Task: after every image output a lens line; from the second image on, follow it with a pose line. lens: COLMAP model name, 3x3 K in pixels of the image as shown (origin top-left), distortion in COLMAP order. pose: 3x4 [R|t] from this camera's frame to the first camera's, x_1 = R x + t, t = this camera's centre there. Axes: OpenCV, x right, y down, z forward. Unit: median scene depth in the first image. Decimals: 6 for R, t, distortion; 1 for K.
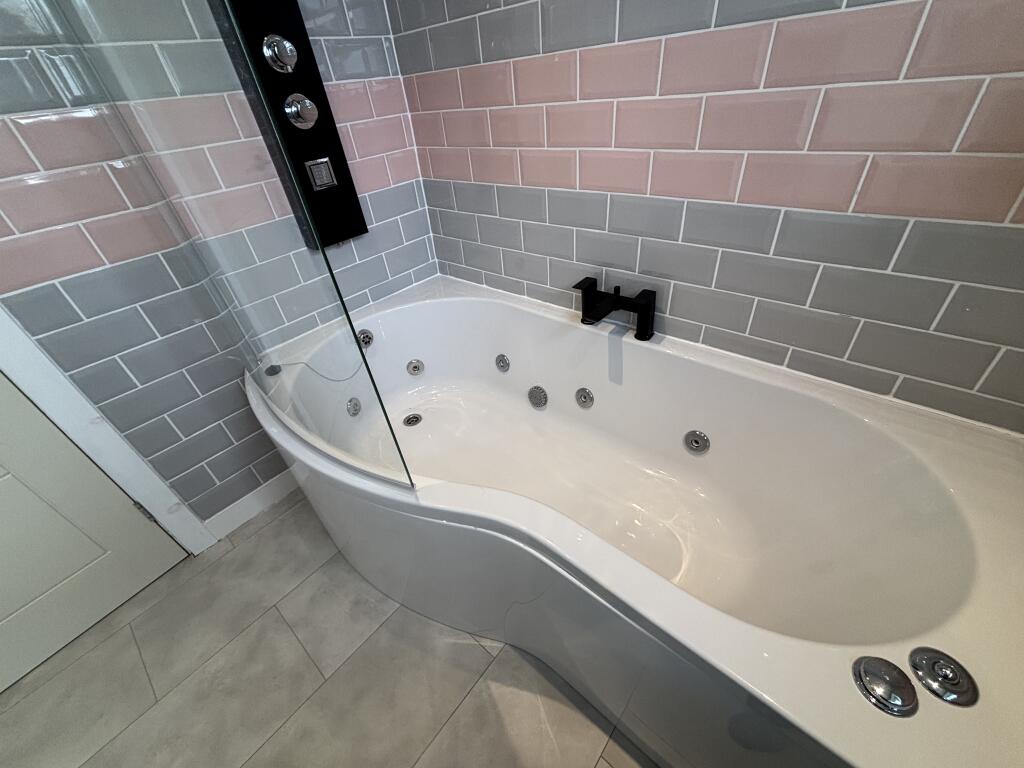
lens RADIAL K [[411.6, 0, 511.8], [0, 411.6, 381.3], [0, 0, 1]] dist [0.008284, -0.000263]
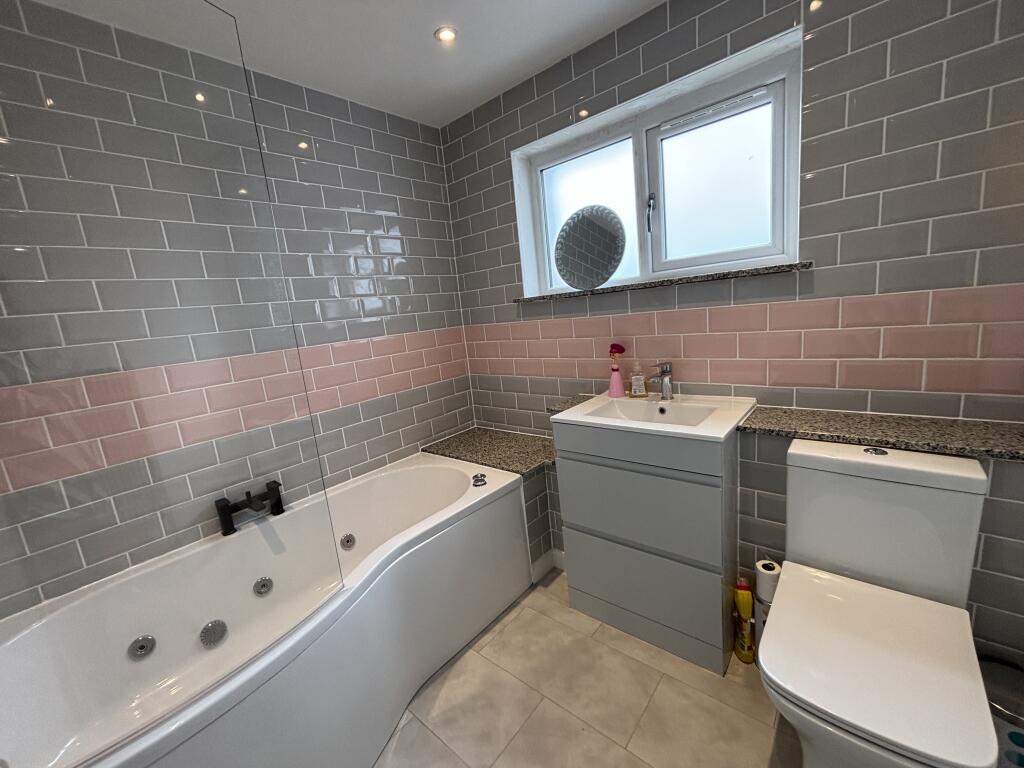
lens RADIAL K [[411.6, 0, 511.8], [0, 411.6, 381.3], [0, 0, 1]] dist [0.008284, -0.000263]
pose [[-0.002034, -0.077515, 0.996989, -1.119016], [0.672498, 0.737765, 0.058732, 0.017791], [-0.740096, 0.670593, 0.050628, 0.000166]]
